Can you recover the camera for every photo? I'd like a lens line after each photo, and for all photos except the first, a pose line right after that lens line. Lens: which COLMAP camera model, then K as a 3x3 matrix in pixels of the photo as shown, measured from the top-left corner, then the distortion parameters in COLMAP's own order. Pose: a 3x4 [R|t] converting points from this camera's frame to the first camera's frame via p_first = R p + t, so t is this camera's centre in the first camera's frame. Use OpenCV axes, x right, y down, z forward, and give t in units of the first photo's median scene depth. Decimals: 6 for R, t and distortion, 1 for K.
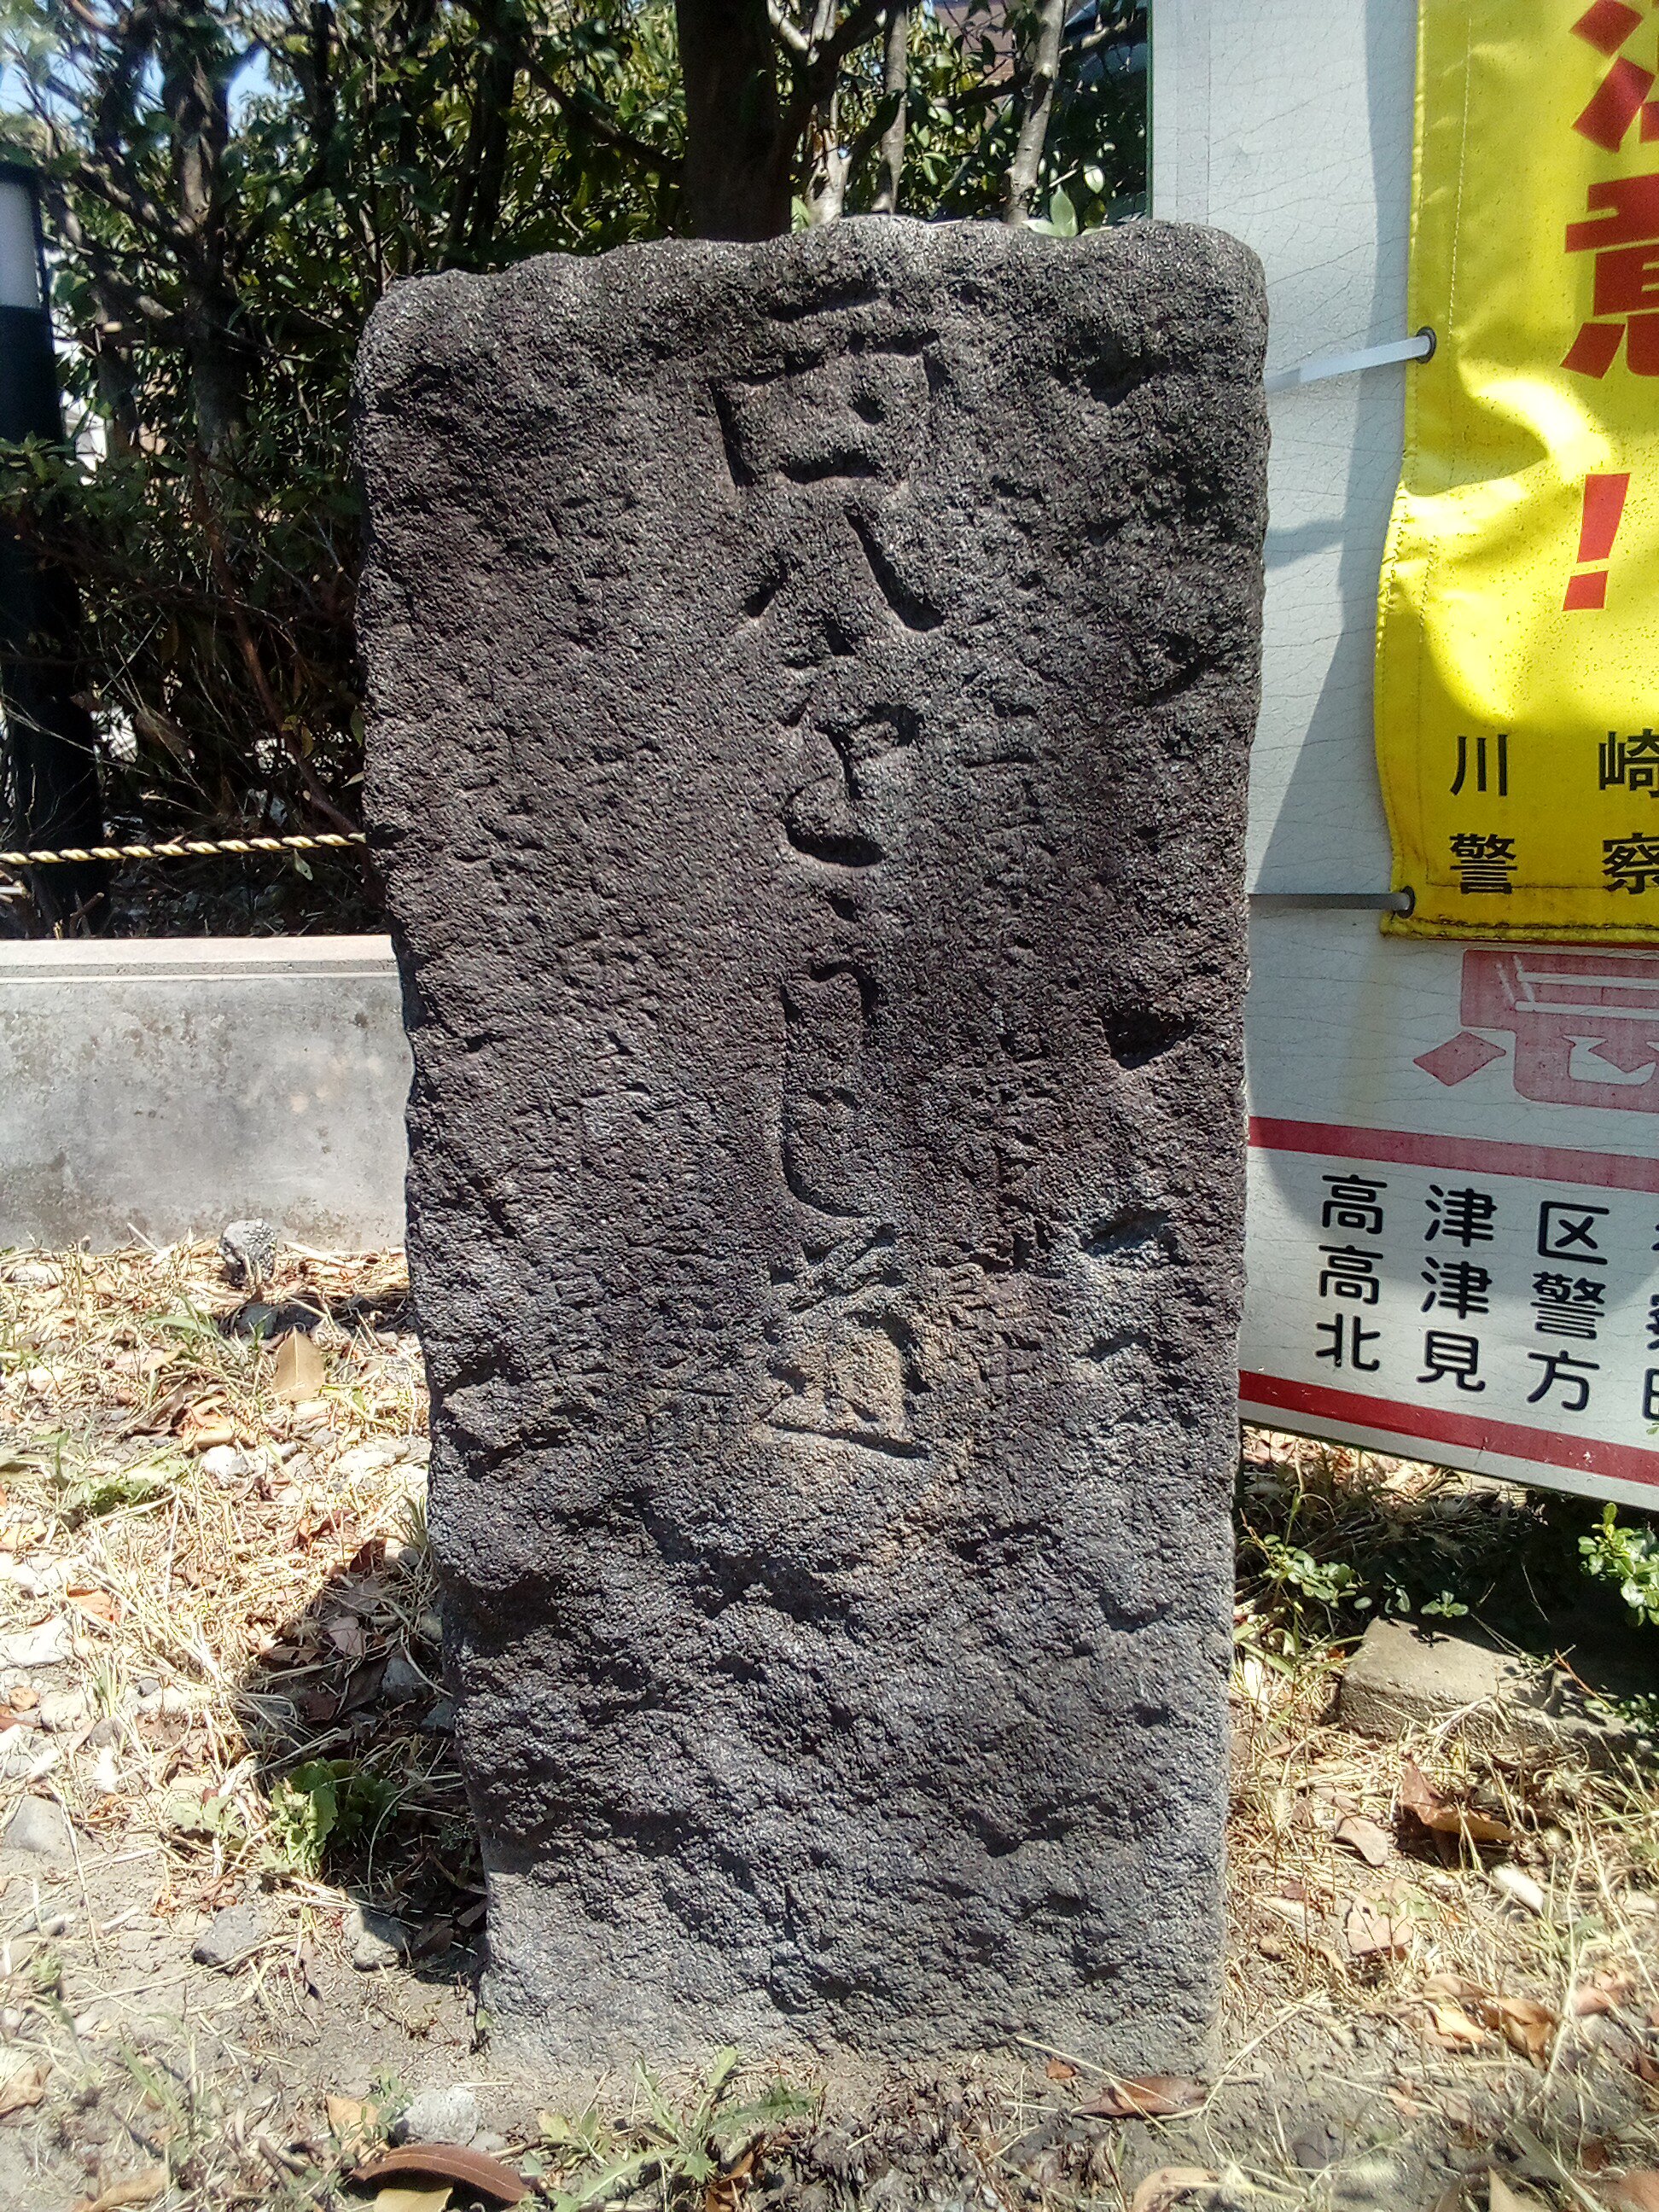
lens RADIAL K [[1869.1, 0, 837.9], [0, 1869.1, 1118.3], [0, 0, 1]] dist [0.079547, -0.195523]
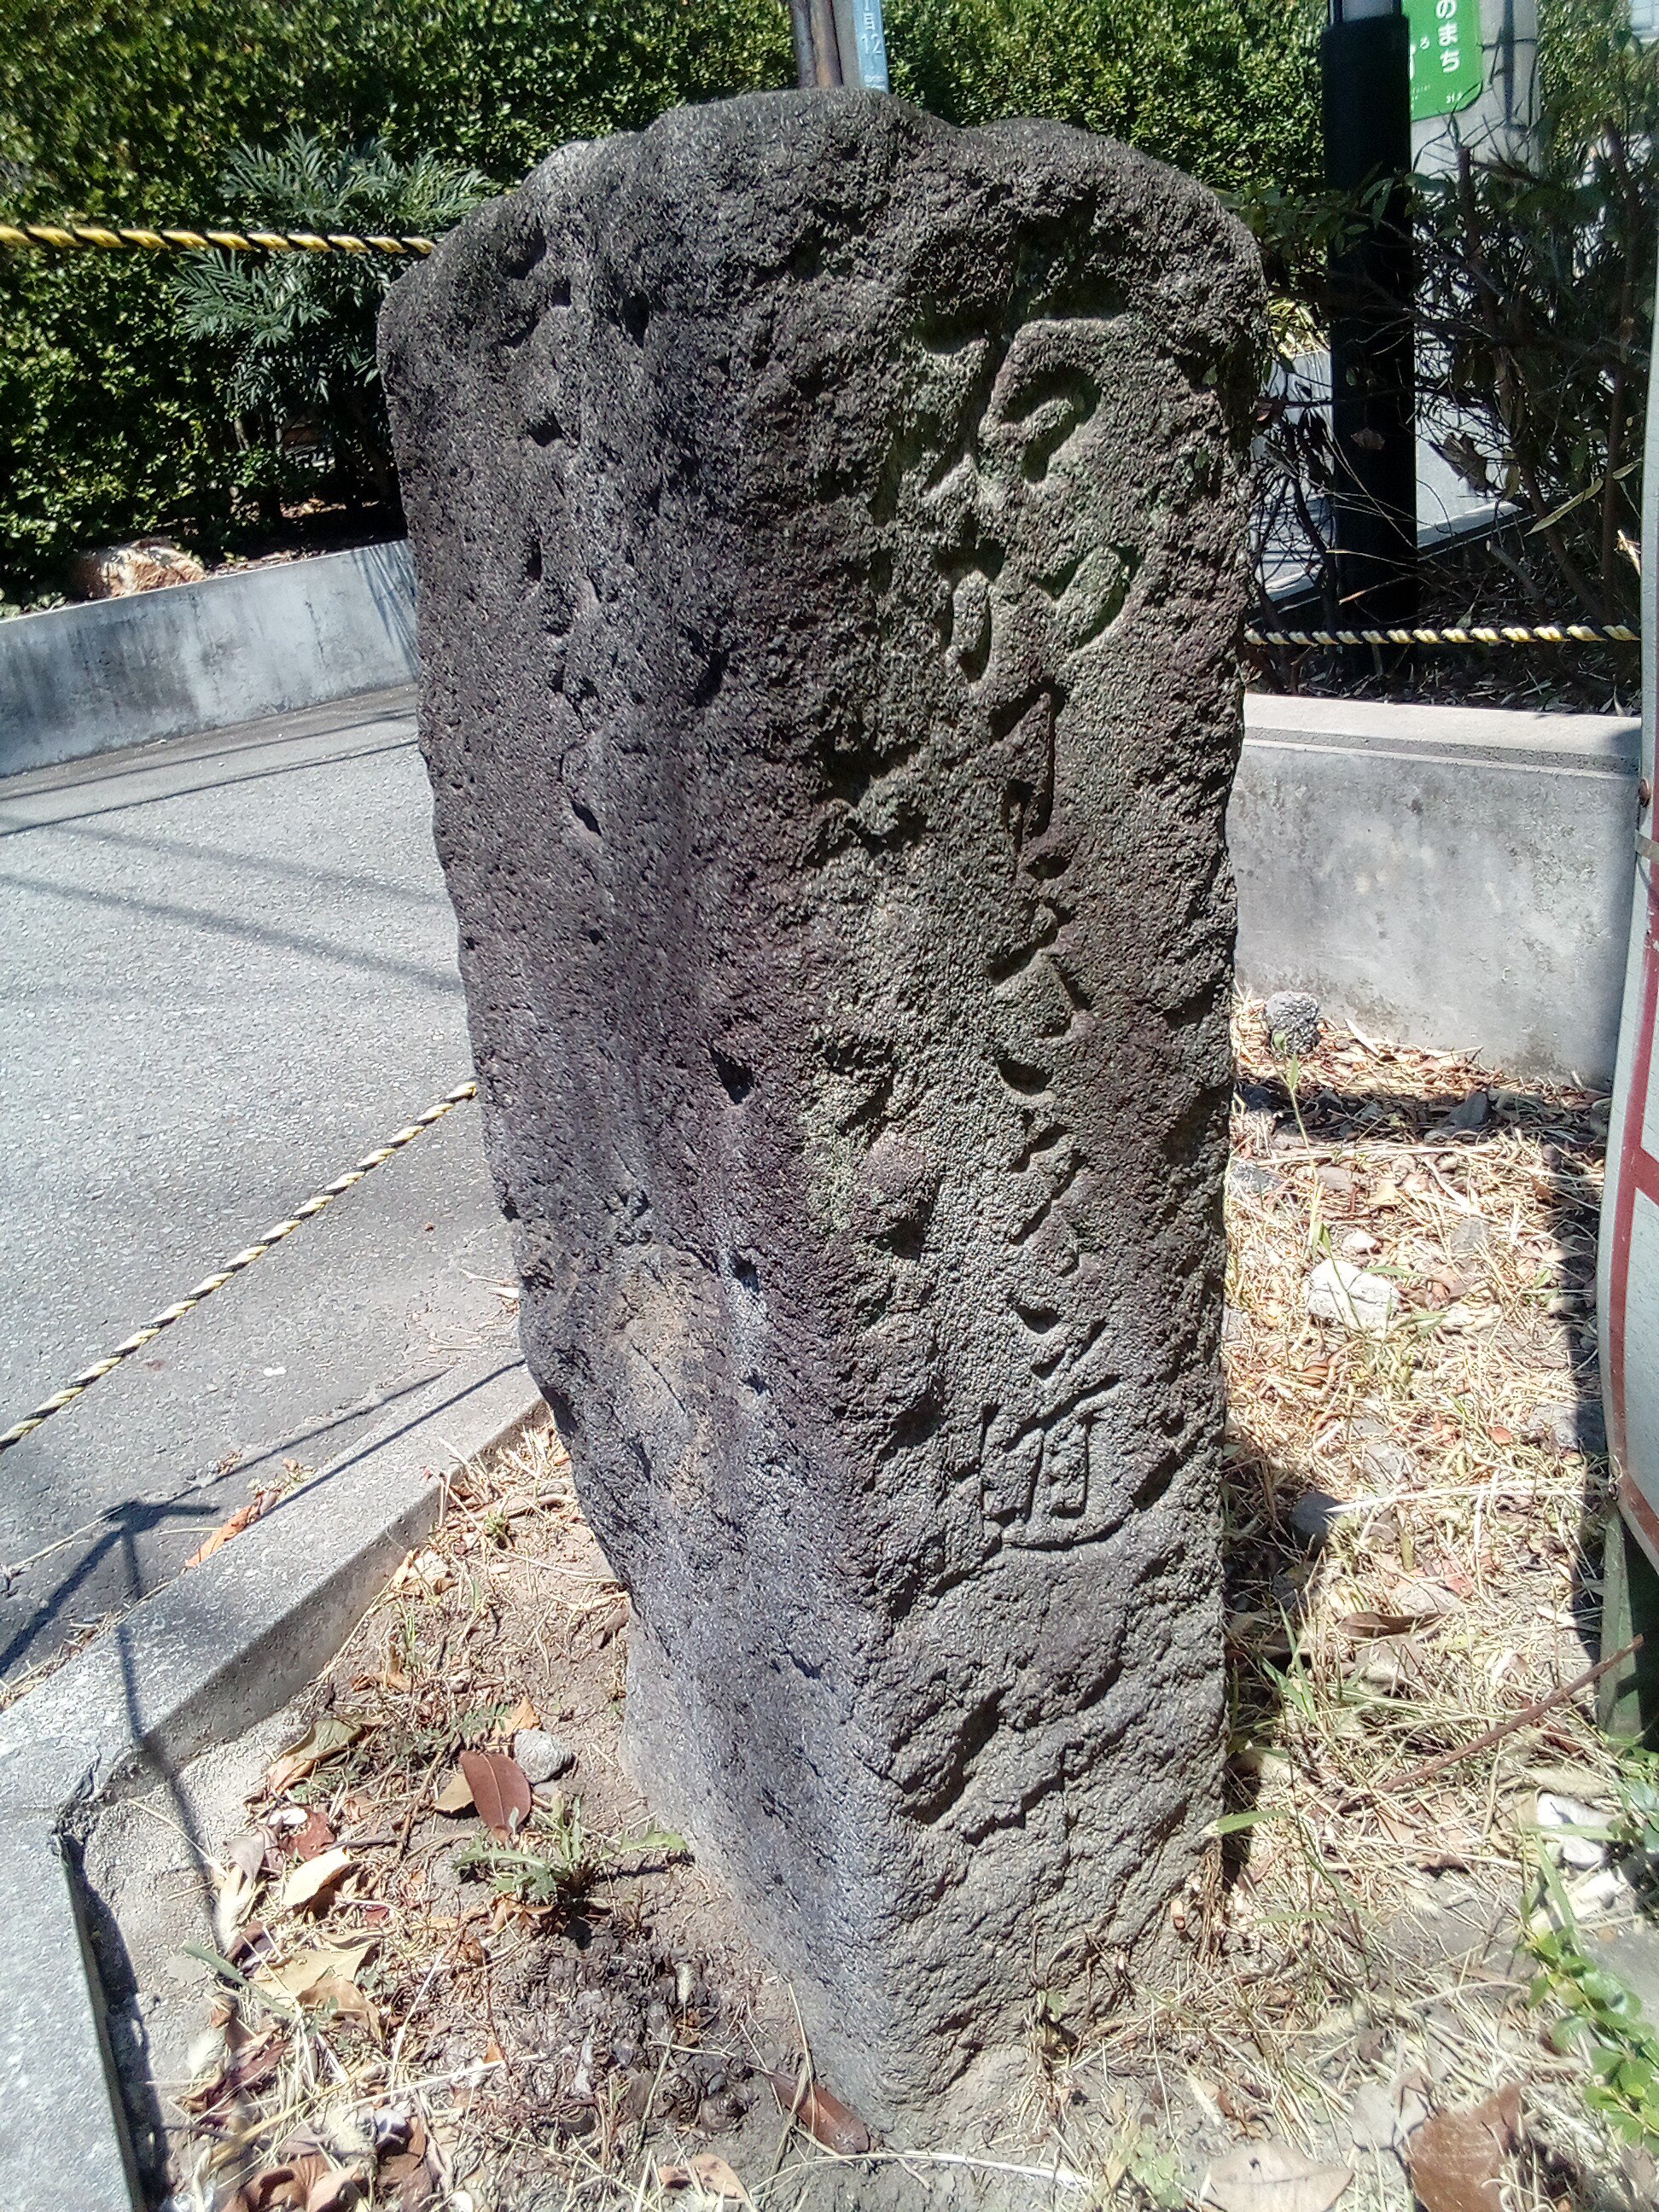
lens RADIAL K [[1869.1, 0, 837.9], [0, 1869.1, 1118.3], [0, 0, 1]] dist [0.079547, -0.195523]
pose [[0.557125, 0.250285, -0.791813, 0.895102], [-0.095262, 0.966468, 0.238465, -0.238488], [0.824946, -0.057425, 0.562286, 0.534825]]
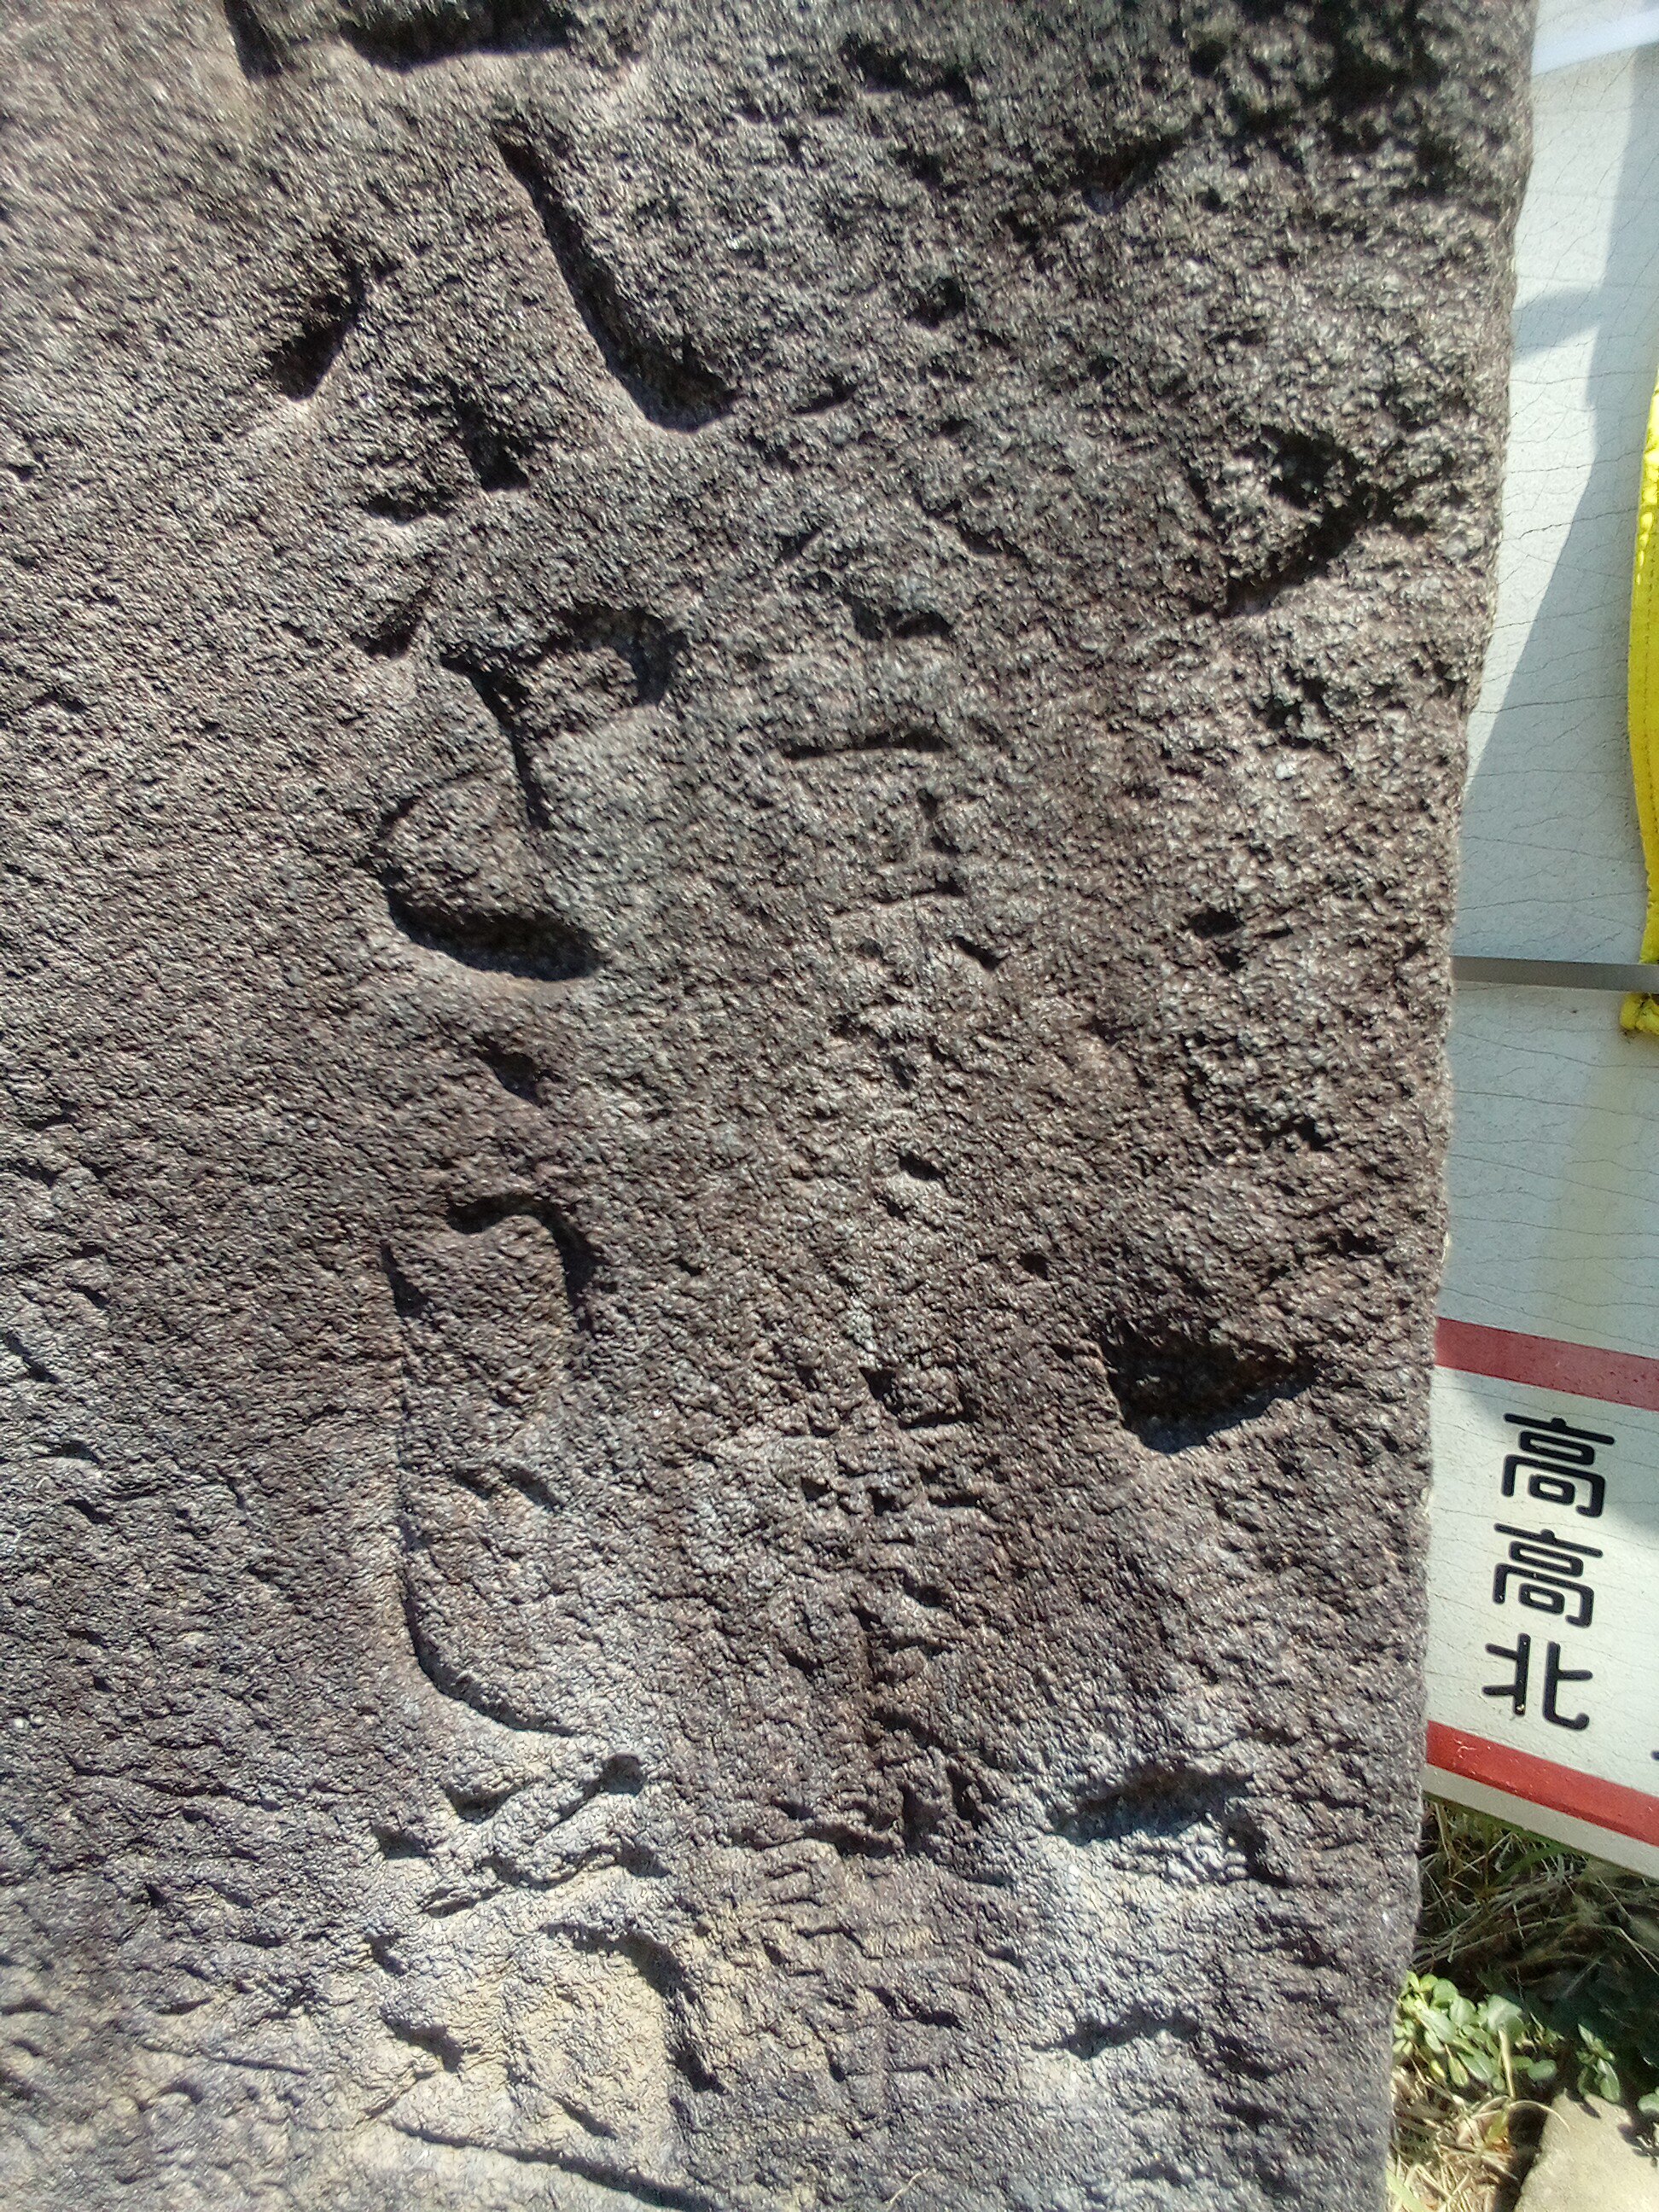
lens RADIAL K [[1879.2, 0, 829.5], [0, 1879.2, 1106.0], [0, 0, 1]] dist [0.072228, -0.146478]
pose [[0.998672, 0.021852, -0.046661, 0.096990], [-0.021169, 0.999662, 0.015076, -0.112540], [0.046975, -0.014068, 0.998797, 0.560323]]
